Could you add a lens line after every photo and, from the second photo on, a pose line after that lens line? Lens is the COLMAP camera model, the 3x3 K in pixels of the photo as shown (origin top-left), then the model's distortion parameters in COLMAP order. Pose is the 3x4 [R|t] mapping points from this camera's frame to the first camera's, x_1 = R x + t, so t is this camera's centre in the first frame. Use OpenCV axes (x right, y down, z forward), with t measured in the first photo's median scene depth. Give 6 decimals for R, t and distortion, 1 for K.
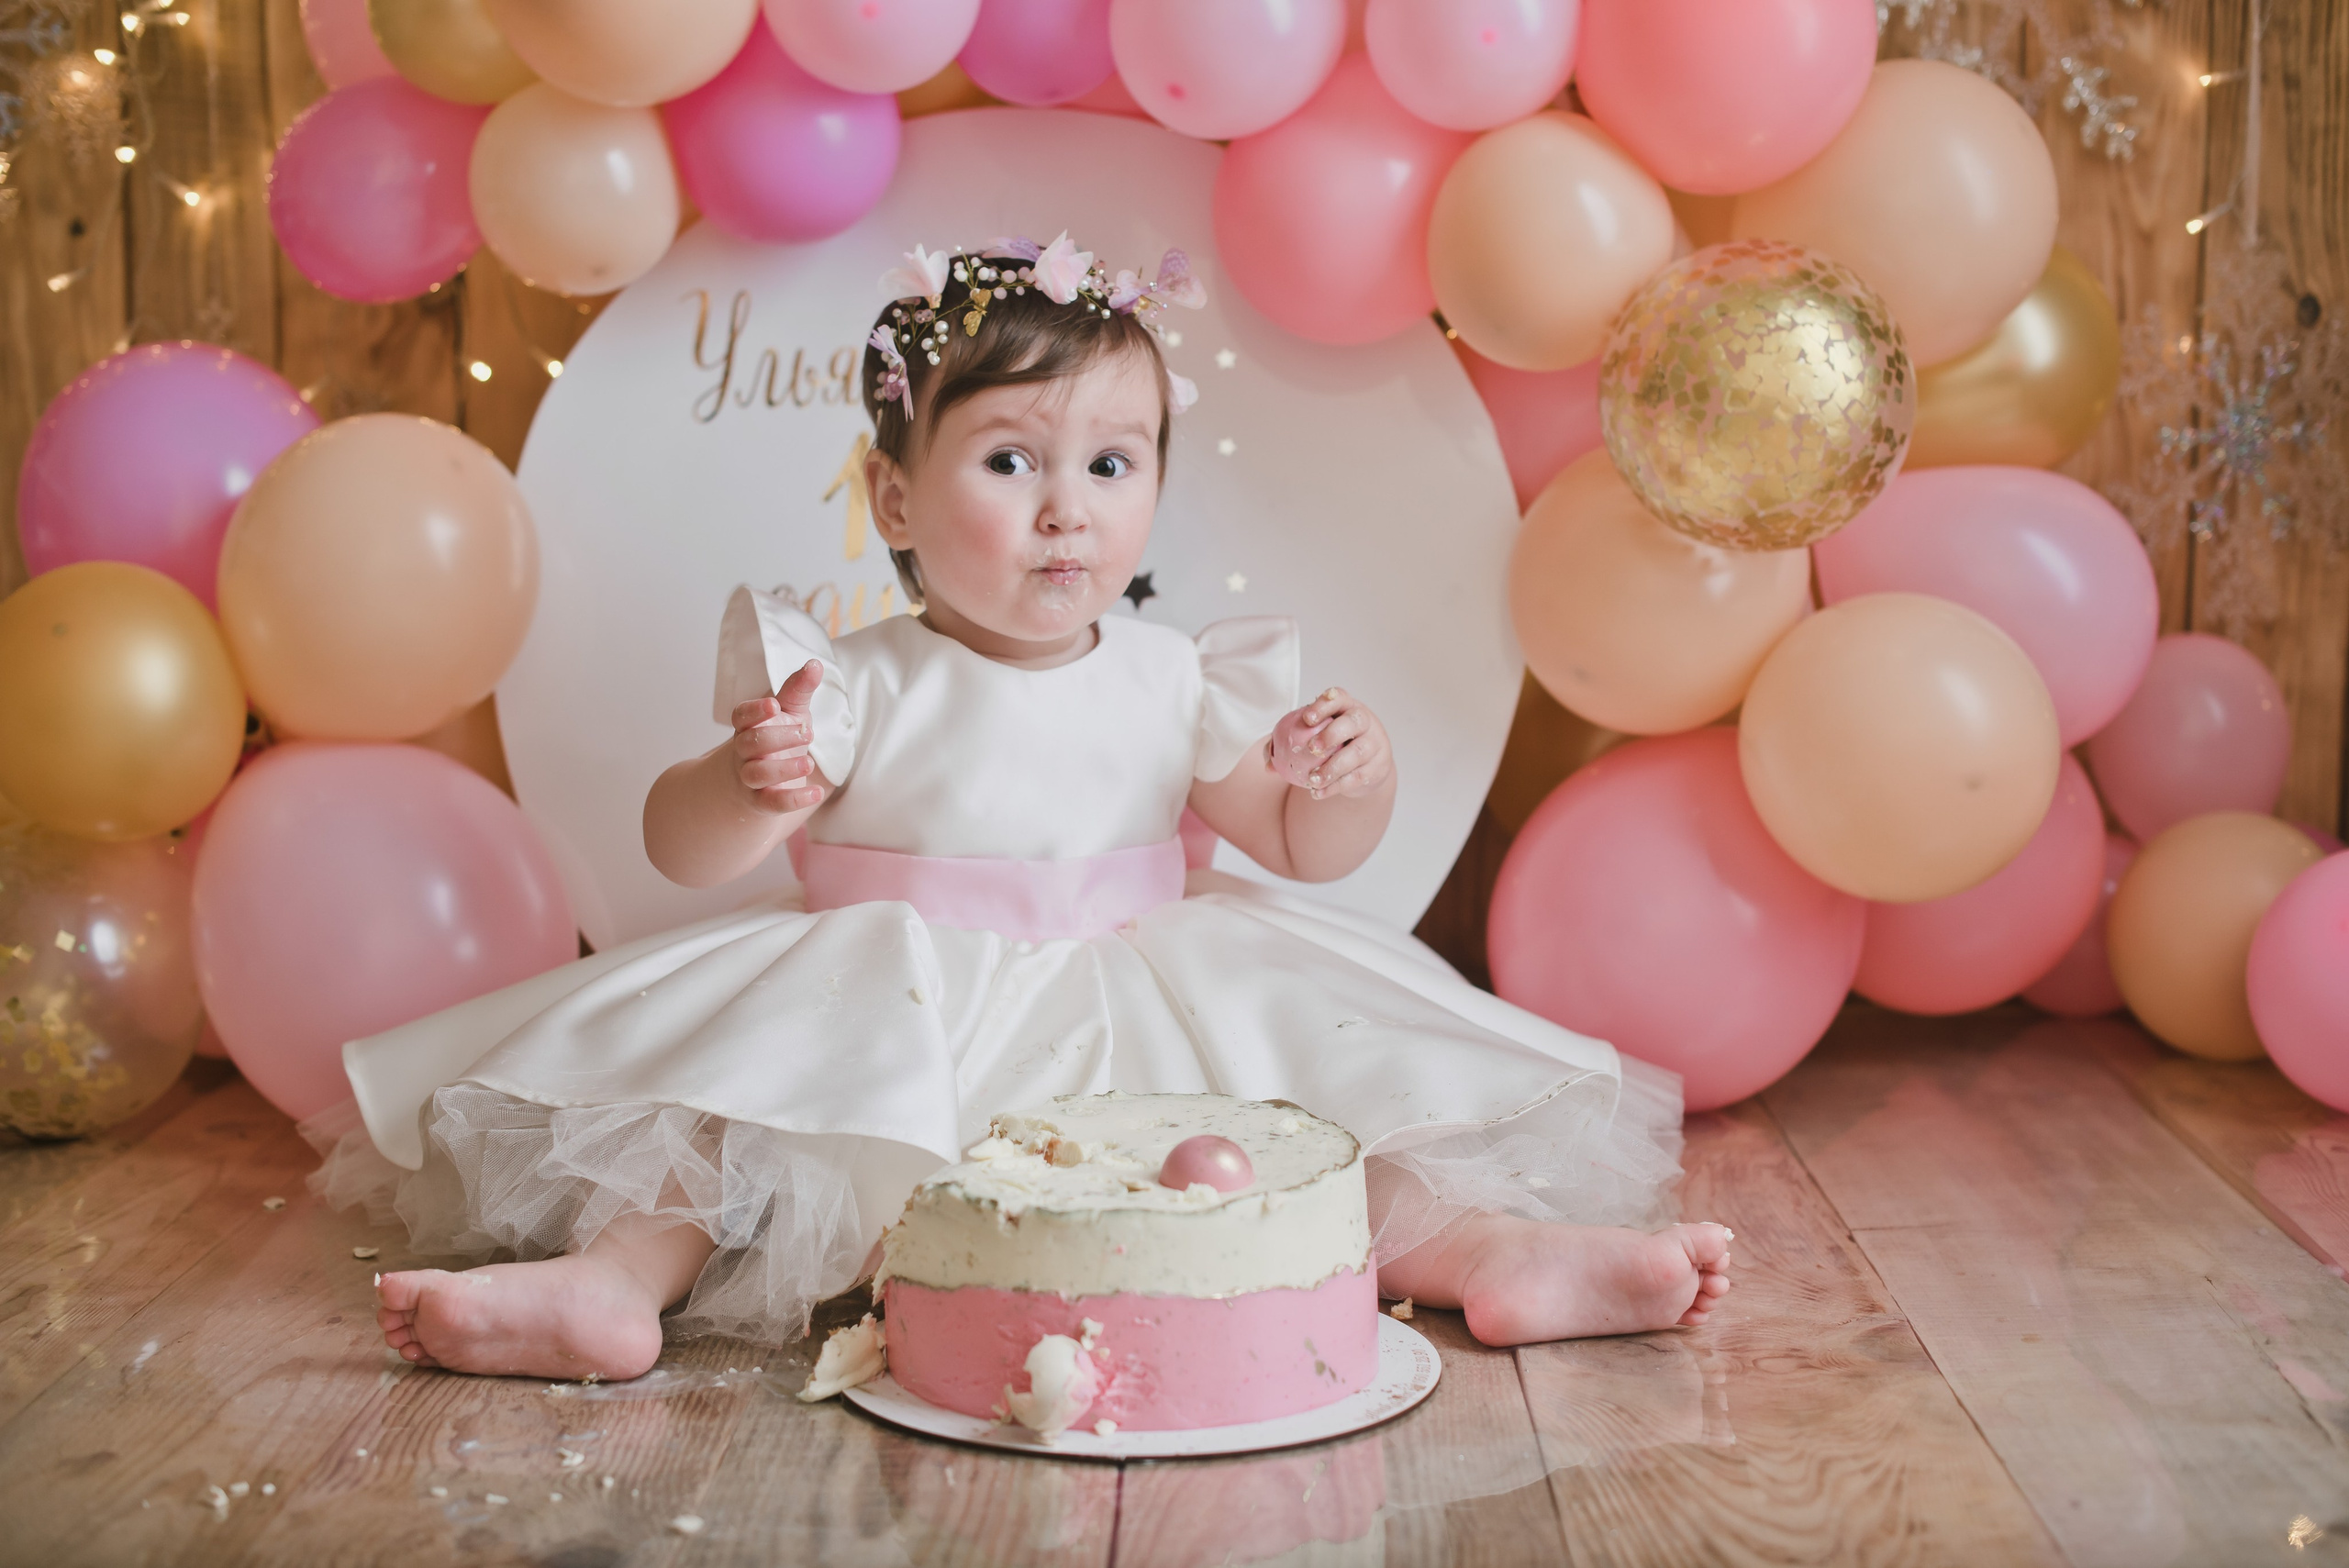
lens RADIAL K [[3473.0, 0, 1174.6], [0, 3473.0, 788.2], [0, 0, 1]] dist [-0.161931, 0.135632]
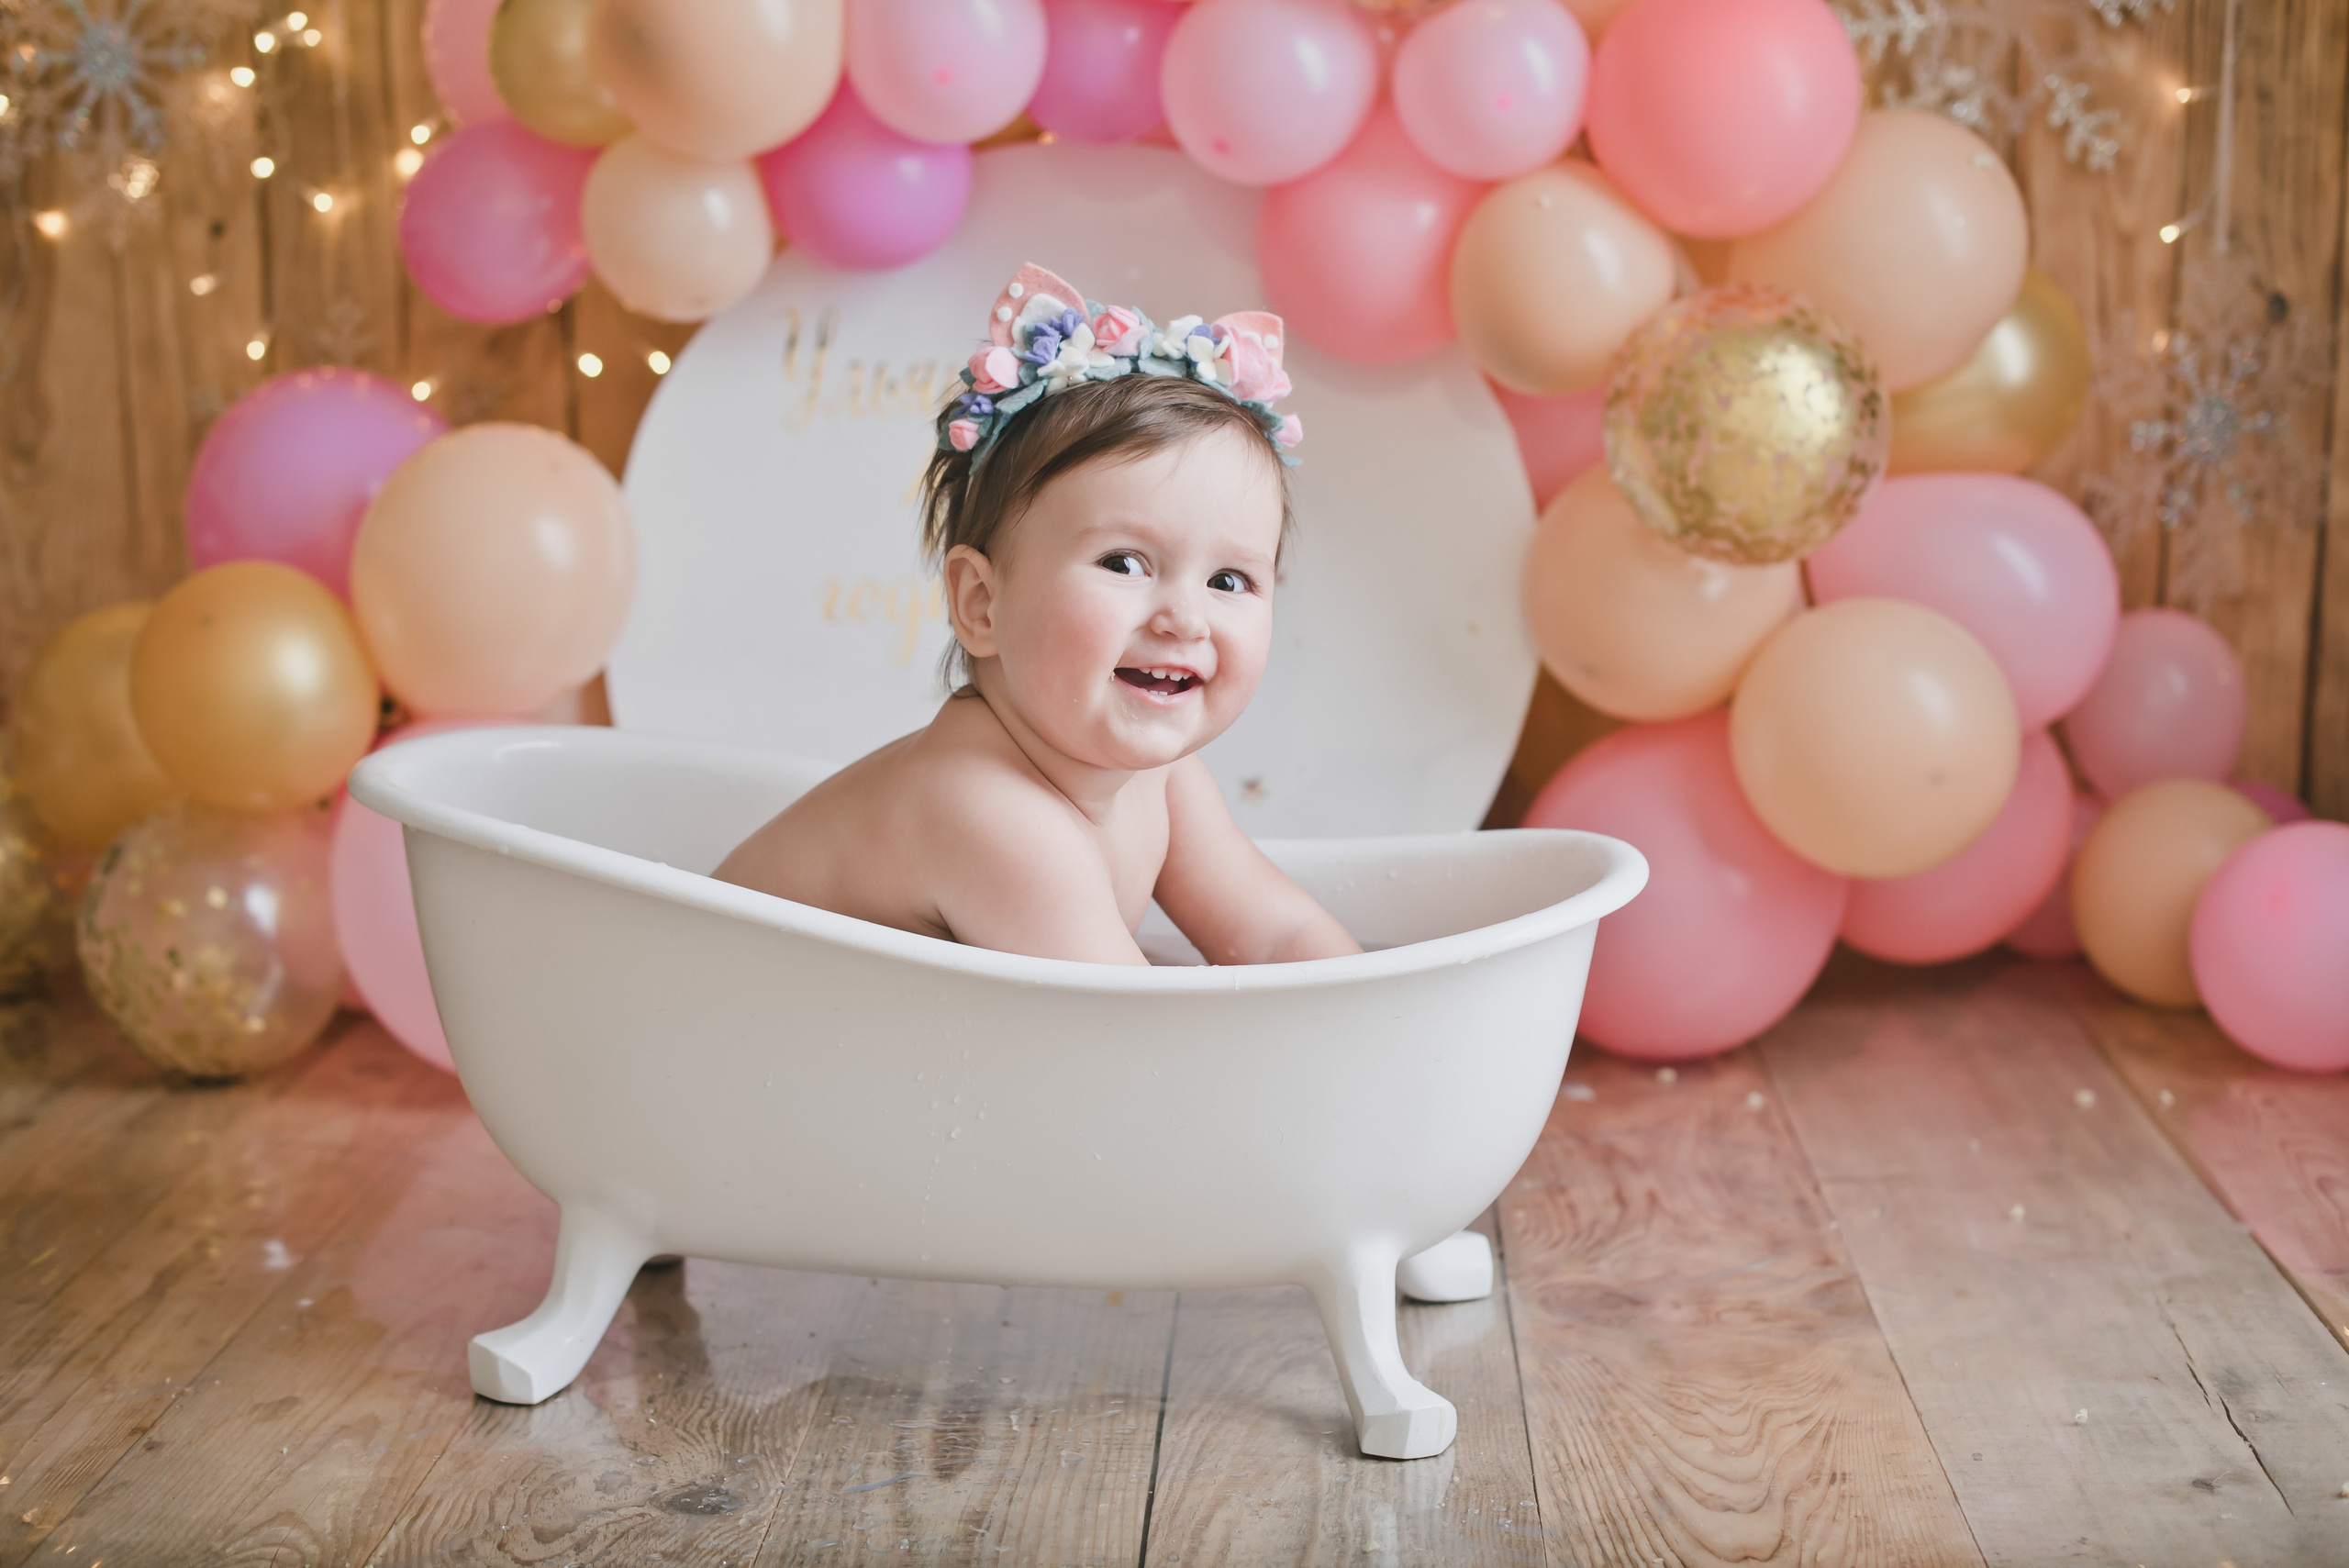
lens RADIAL K [[3481.9, 0, 1177.1], [0, 3481.9, 786.4], [0, 0, 1]] dist [-0.159048, 0.111834]
pose [[0.999723, 0.002410, -0.023395, 0.012787], [-0.001054, 0.998329, 0.057775, -0.062752], [0.023495, -0.057734, 0.998055, -0.118650]]
